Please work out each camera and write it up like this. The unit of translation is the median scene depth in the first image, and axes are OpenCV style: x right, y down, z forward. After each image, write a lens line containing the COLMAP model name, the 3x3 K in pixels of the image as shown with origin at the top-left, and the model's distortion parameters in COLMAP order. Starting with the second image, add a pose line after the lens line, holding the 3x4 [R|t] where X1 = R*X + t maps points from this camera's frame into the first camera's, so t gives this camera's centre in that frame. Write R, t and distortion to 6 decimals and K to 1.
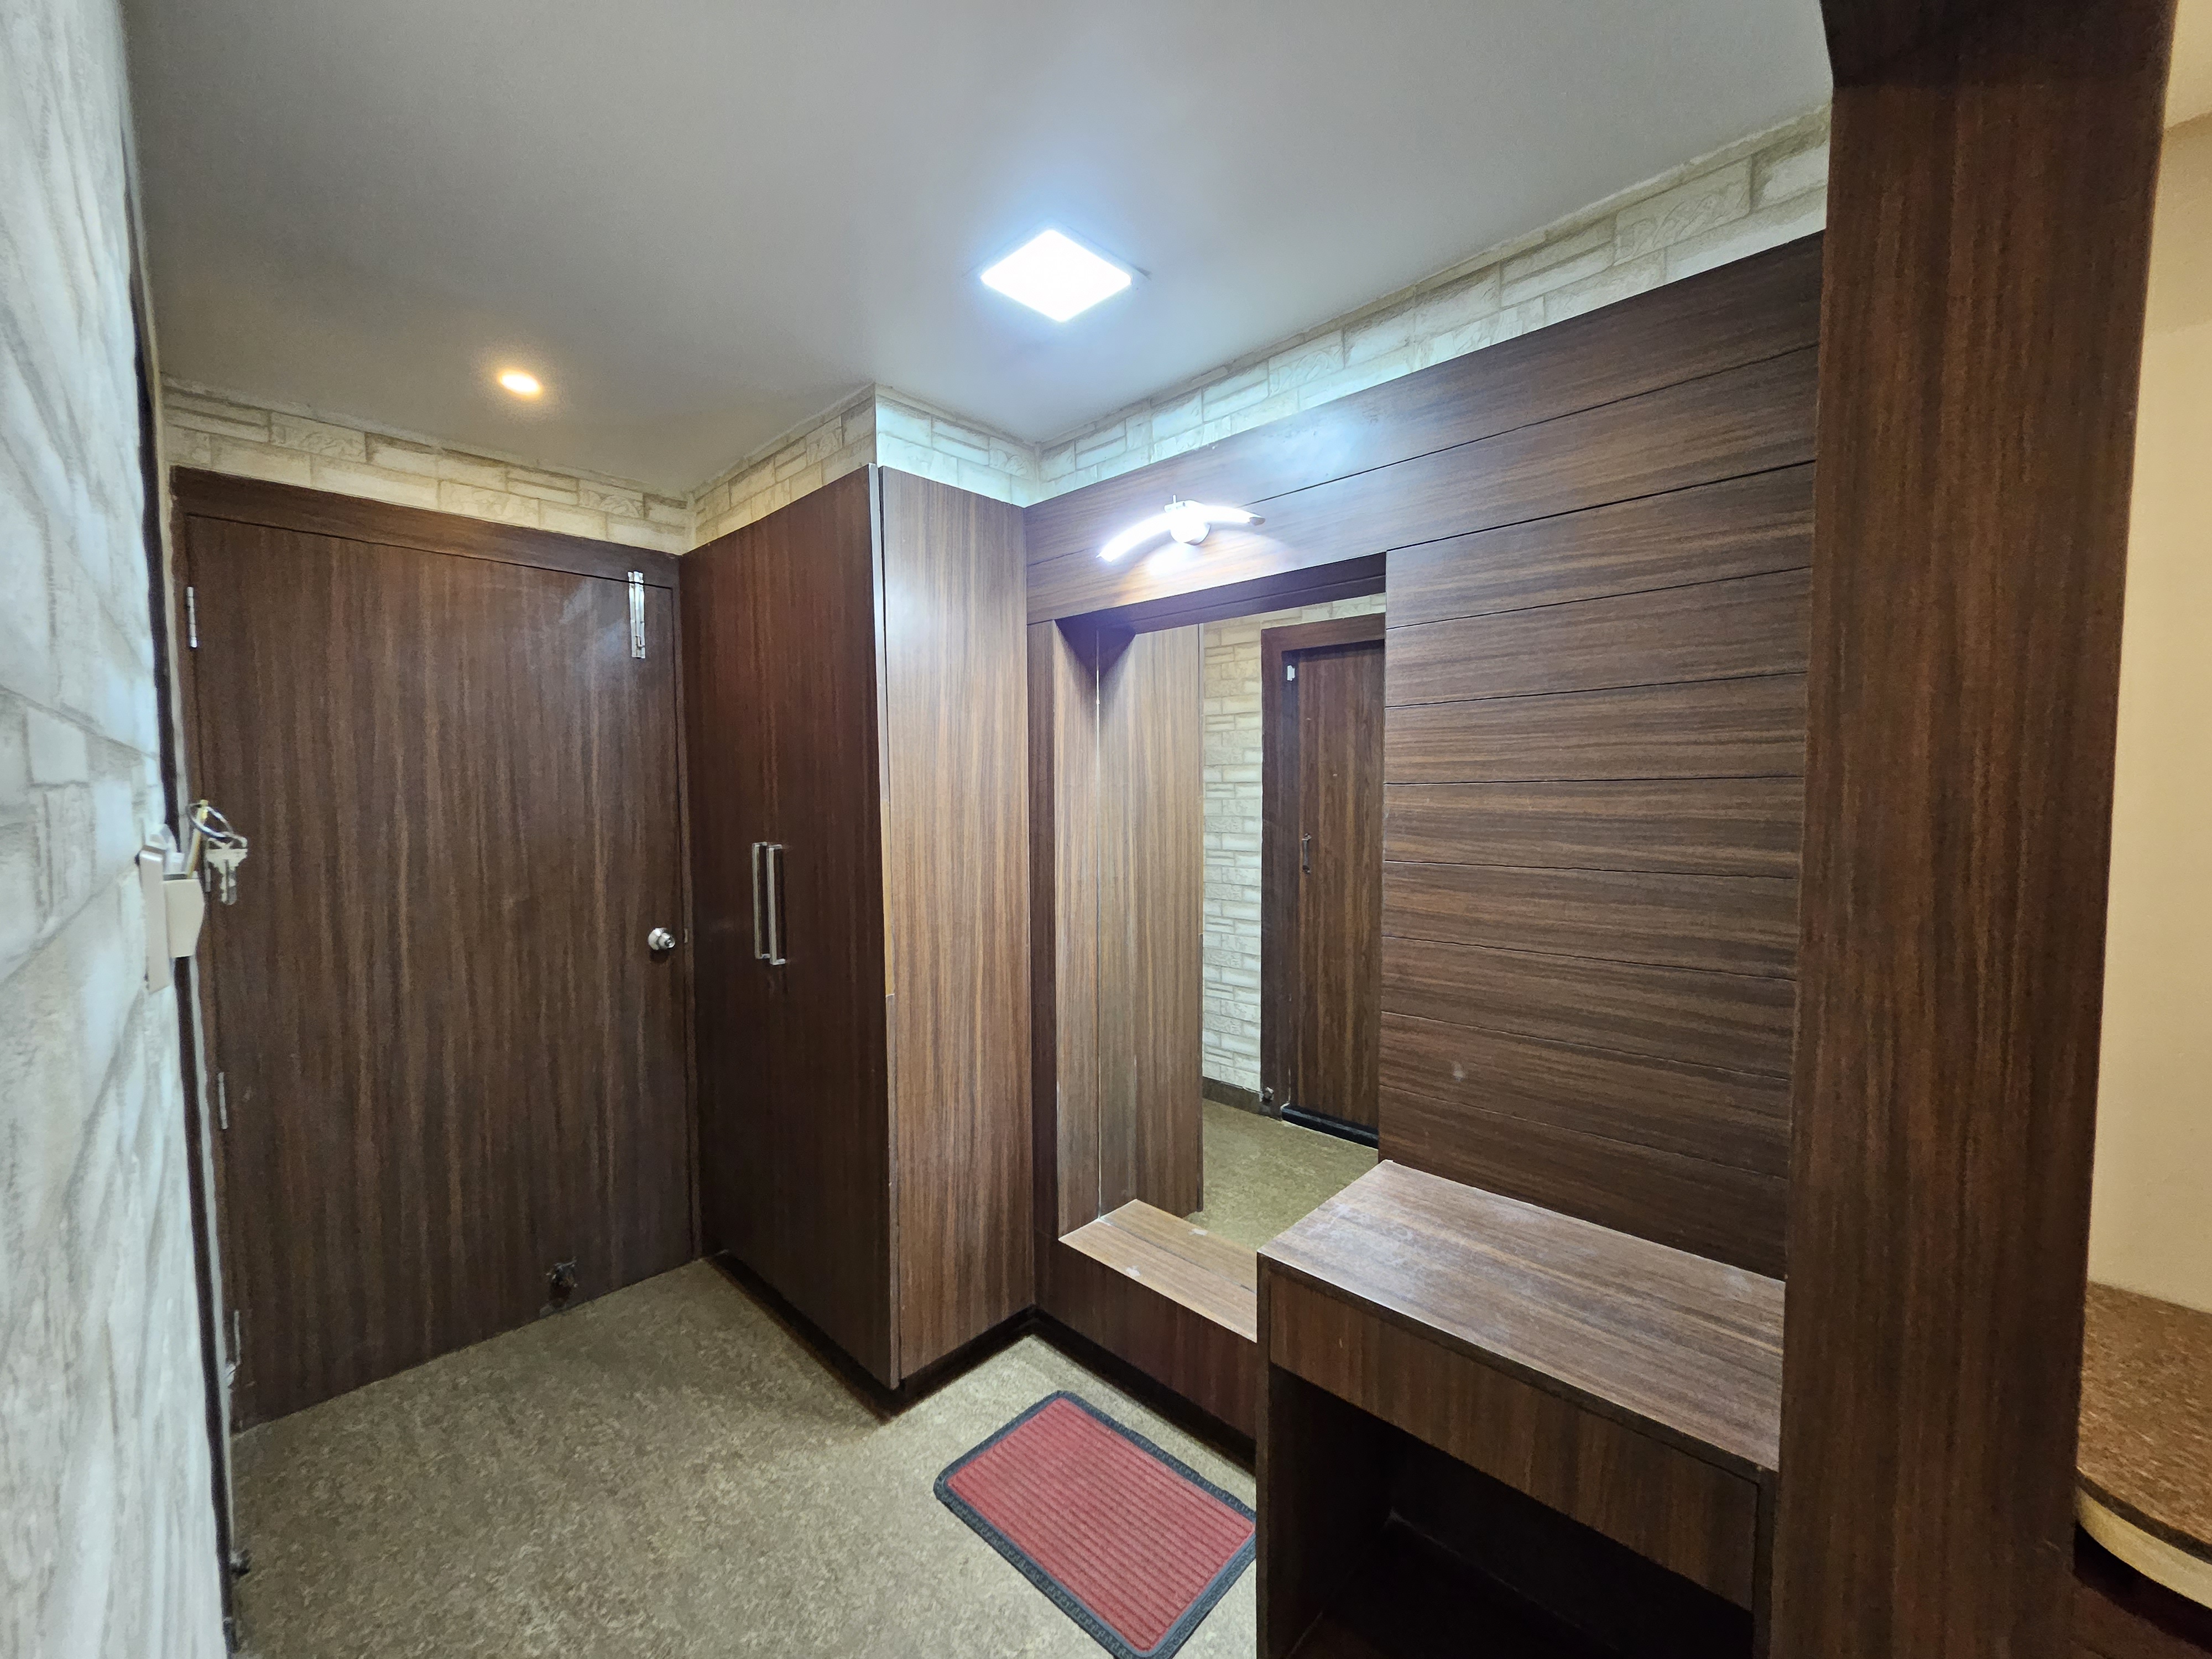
lens RADIAL K [[867.7, 0, 1098.4], [0, 867.7, 839.5], [0, 0, 1]] dist [0.010401, -0.004695]
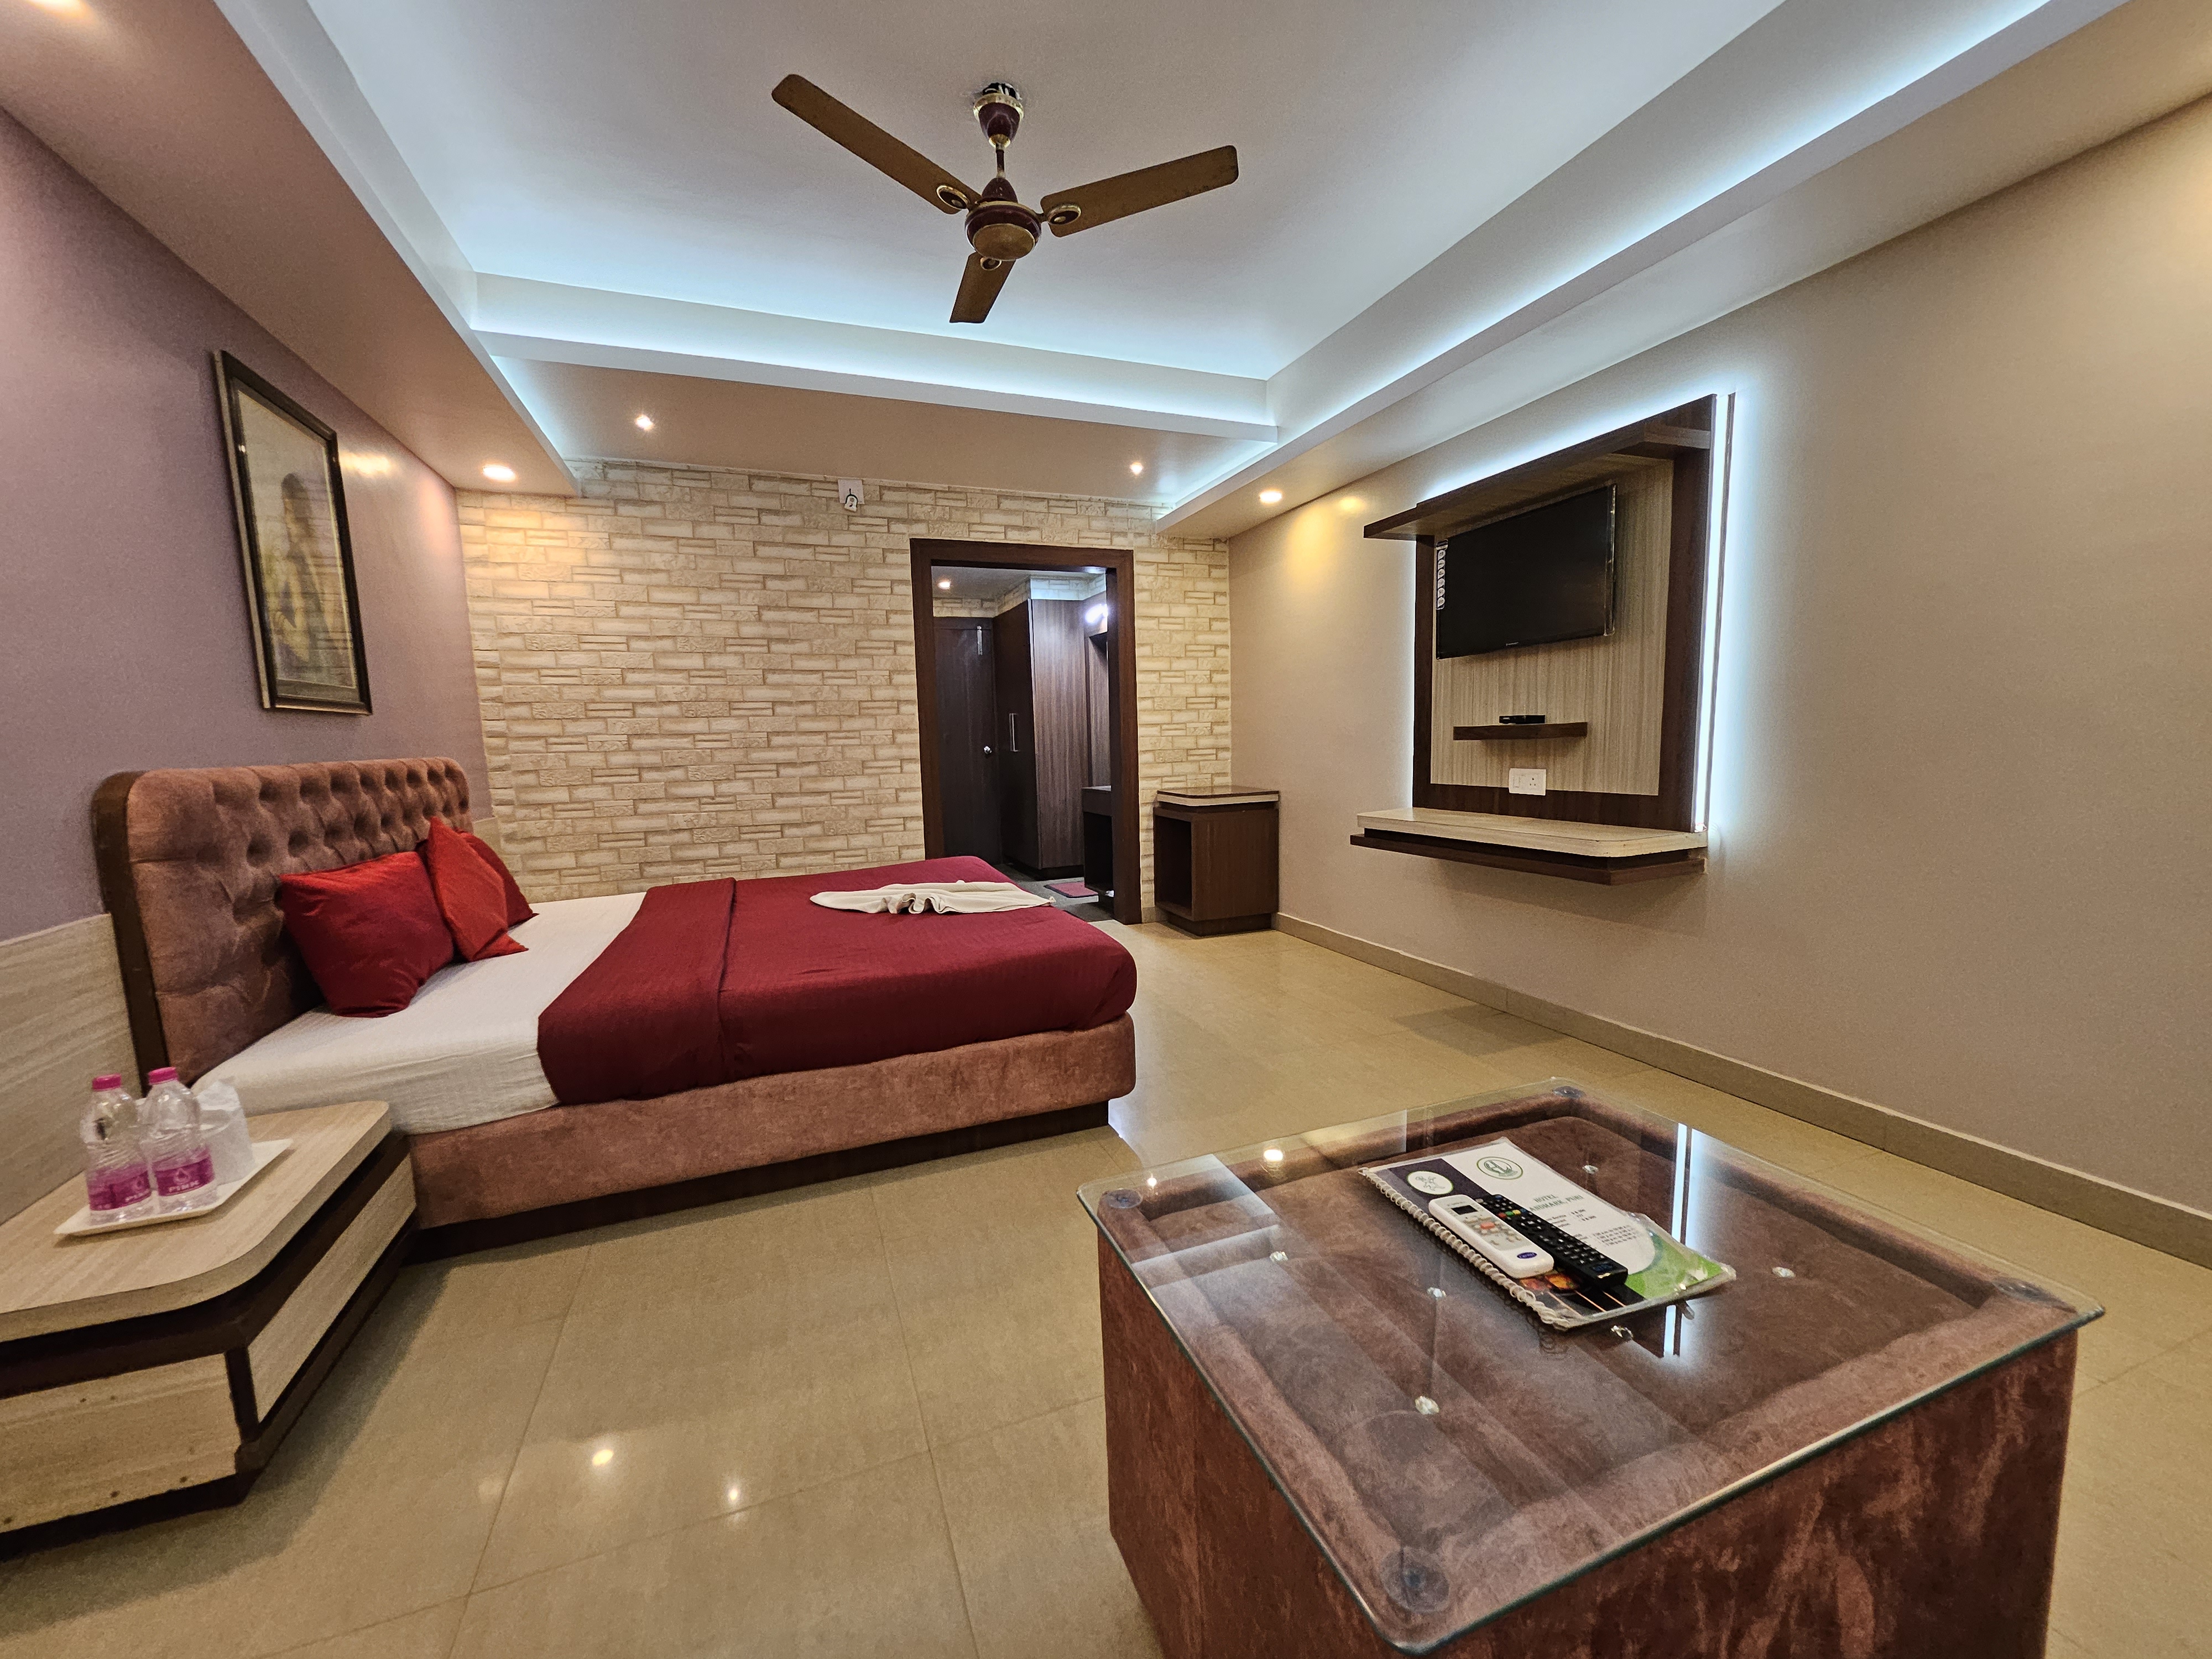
lens RADIAL K [[867.7, 0, 1098.4], [0, 867.7, 839.5], [0, 0, 1]] dist [0.010401, -0.004695]
pose [[0.909526, 0.026571, -0.414796, 1.304952], [0.000120, 0.997938, 0.064189, 0.277970], [0.415647, -0.058431, 0.907647, -1.878955]]
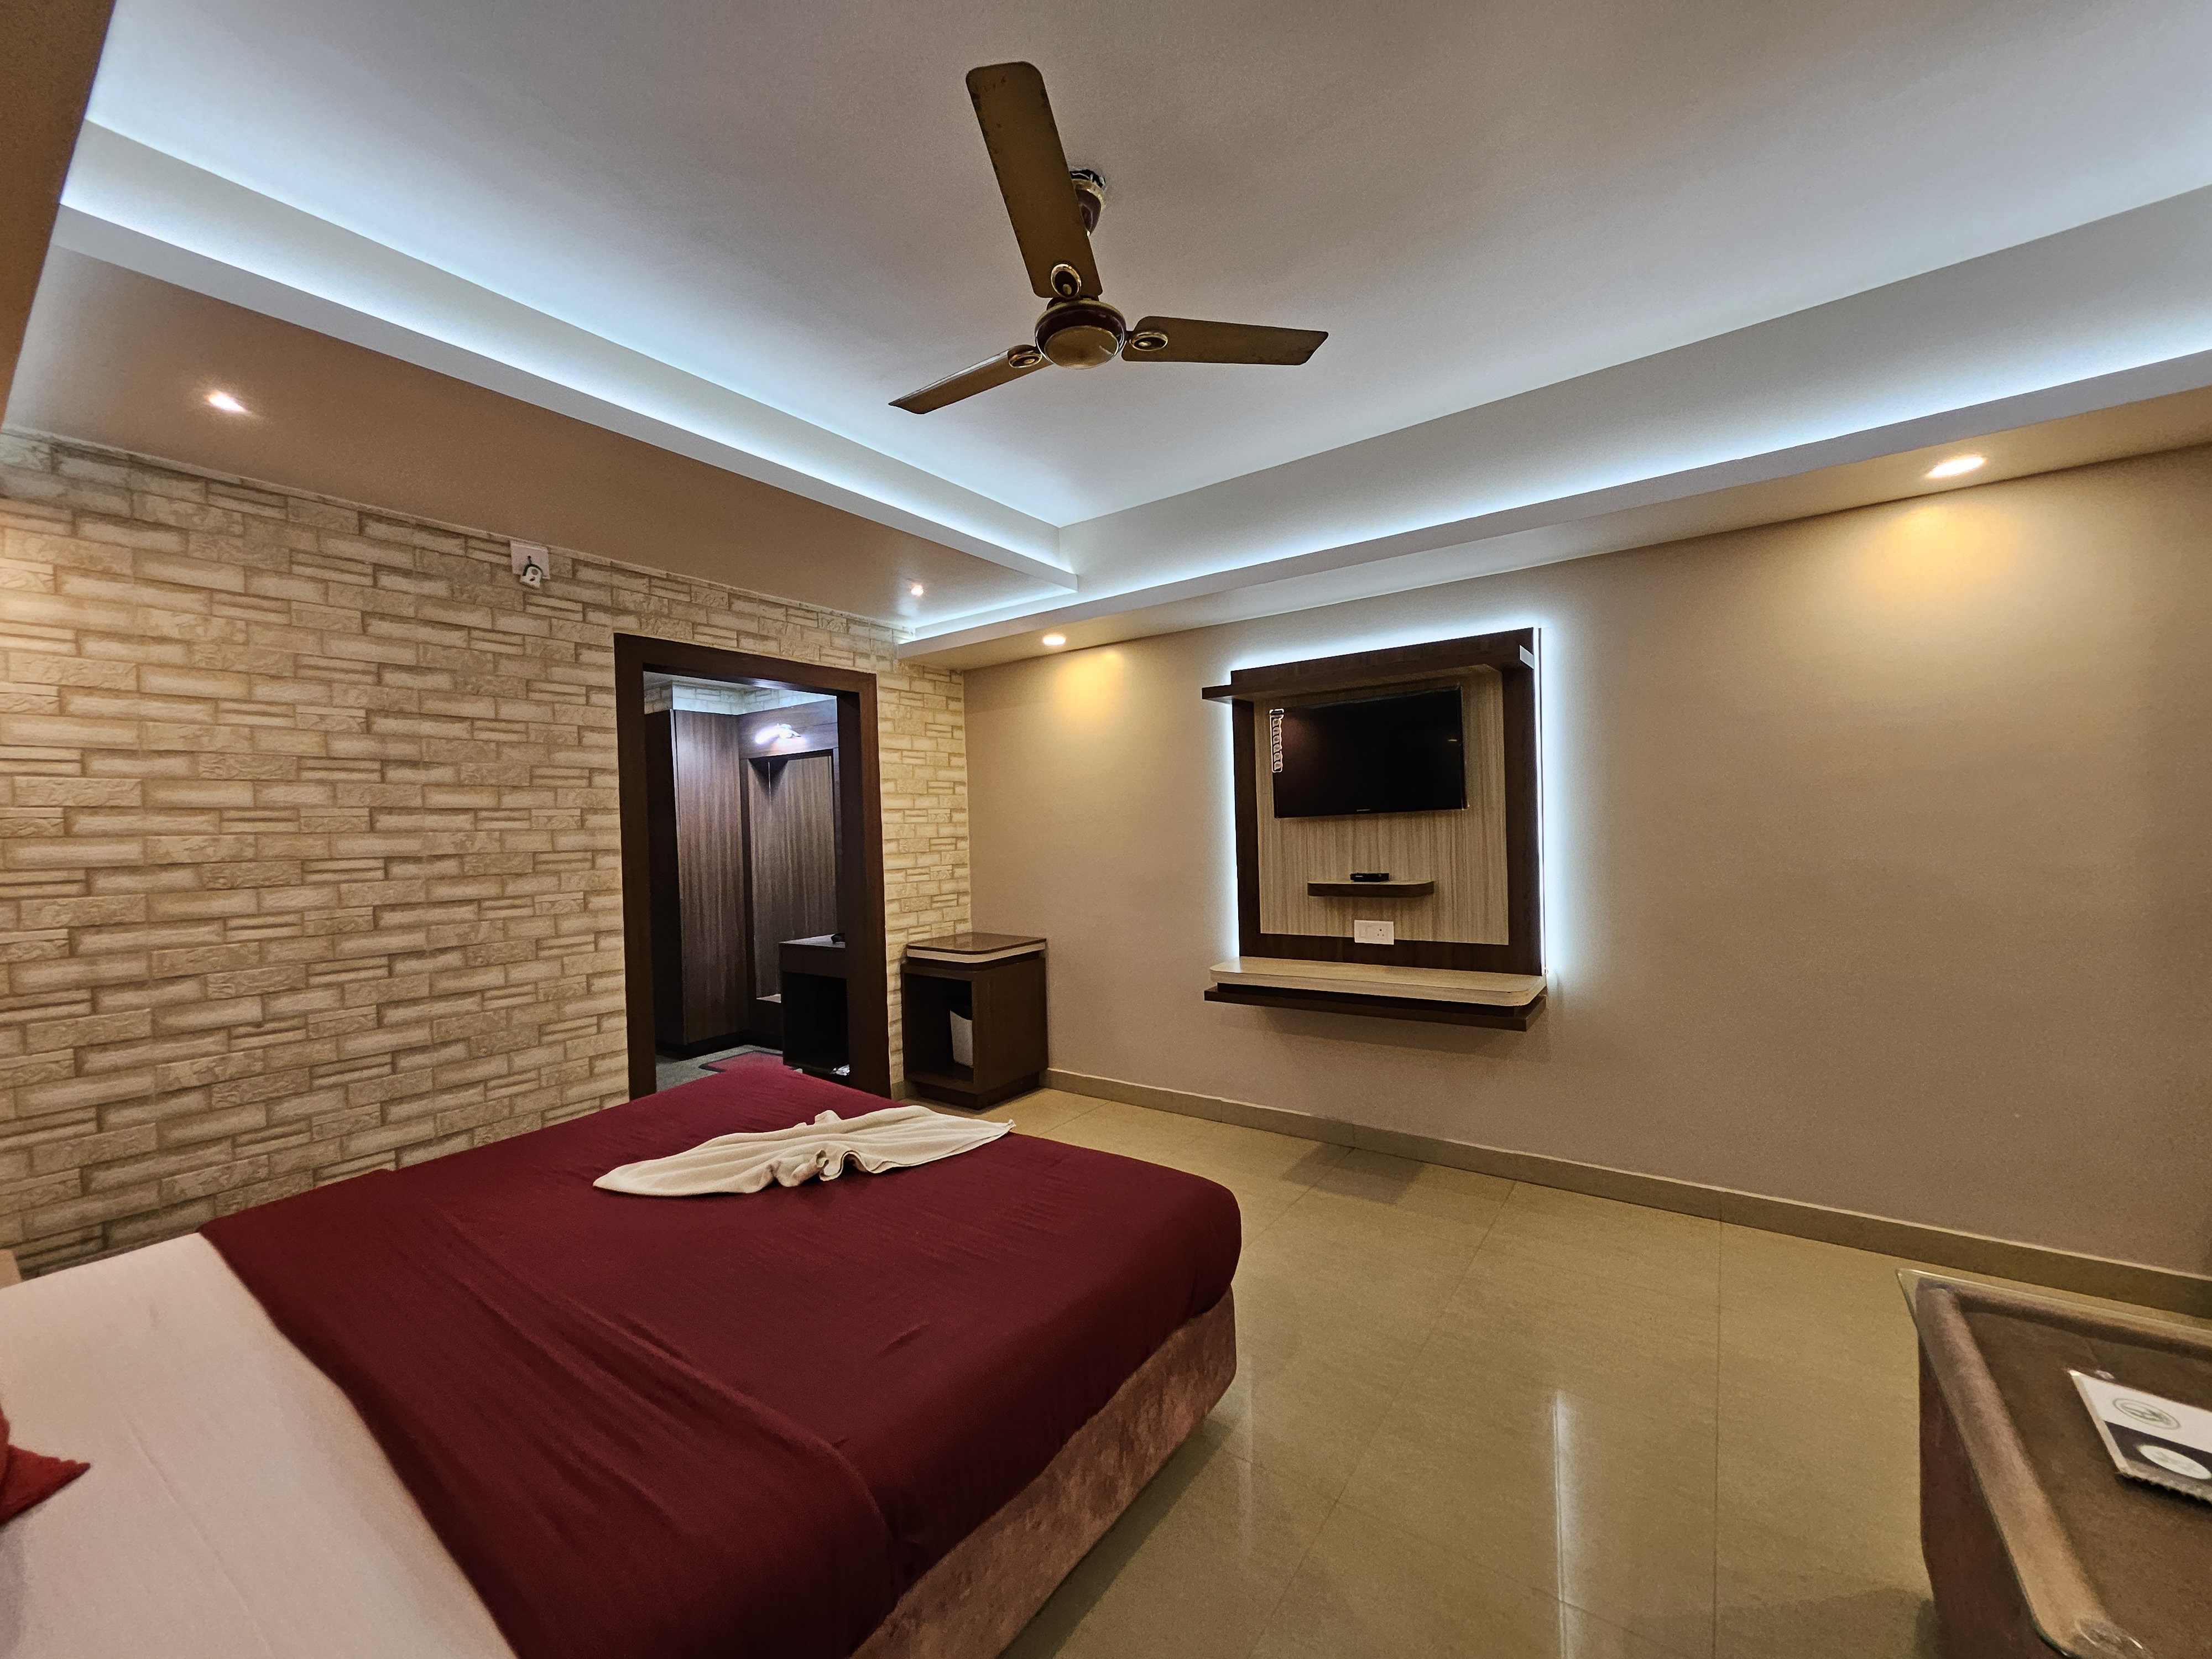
lens RADIAL K [[867.7, 0, 1098.4], [0, 867.7, 839.5], [0, 0, 1]] dist [0.010401, -0.004695]
pose [[0.987818, -0.029502, 0.152790, 0.594015], [0.036952, 0.998251, -0.046153, 0.156168], [-0.151161, 0.051237, 0.987180, -1.765466]]
